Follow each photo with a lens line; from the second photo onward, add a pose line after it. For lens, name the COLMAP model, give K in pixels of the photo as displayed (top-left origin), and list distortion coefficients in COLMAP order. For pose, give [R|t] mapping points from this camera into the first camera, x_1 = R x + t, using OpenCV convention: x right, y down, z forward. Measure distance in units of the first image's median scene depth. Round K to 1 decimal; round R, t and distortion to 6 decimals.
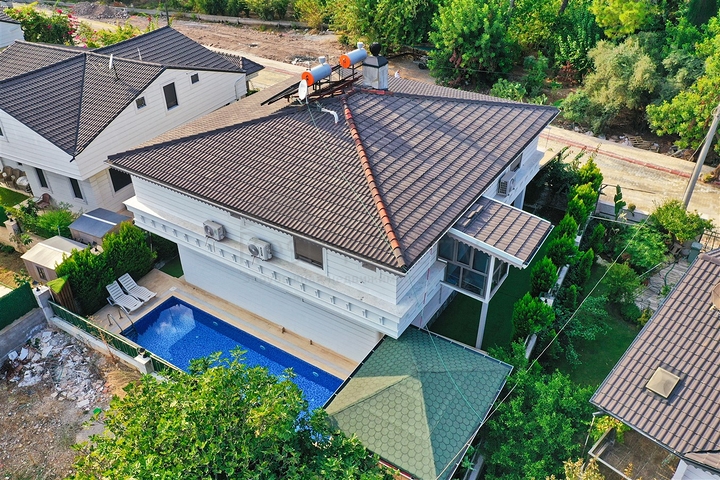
lens RADIAL K [[574.2, 0, 360.0], [0, 574.2, 240.0], [0, 0, 1]] dist [-0.000893, 0.003096]
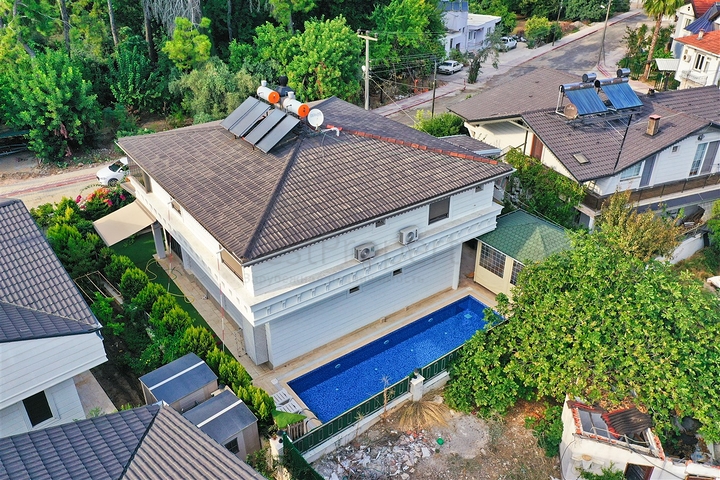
lens RADIAL K [[574.2, 0, 360.0], [0, 574.2, 240.0], [0, 0, 1]] dist [-0.000893, 0.003096]
pose [[0.353829, -0.453296, 0.818125, -1.117446], [0.524018, 0.820611, 0.228042, -0.281801], [-0.774732, 0.348024, 0.527891, 0.432044]]
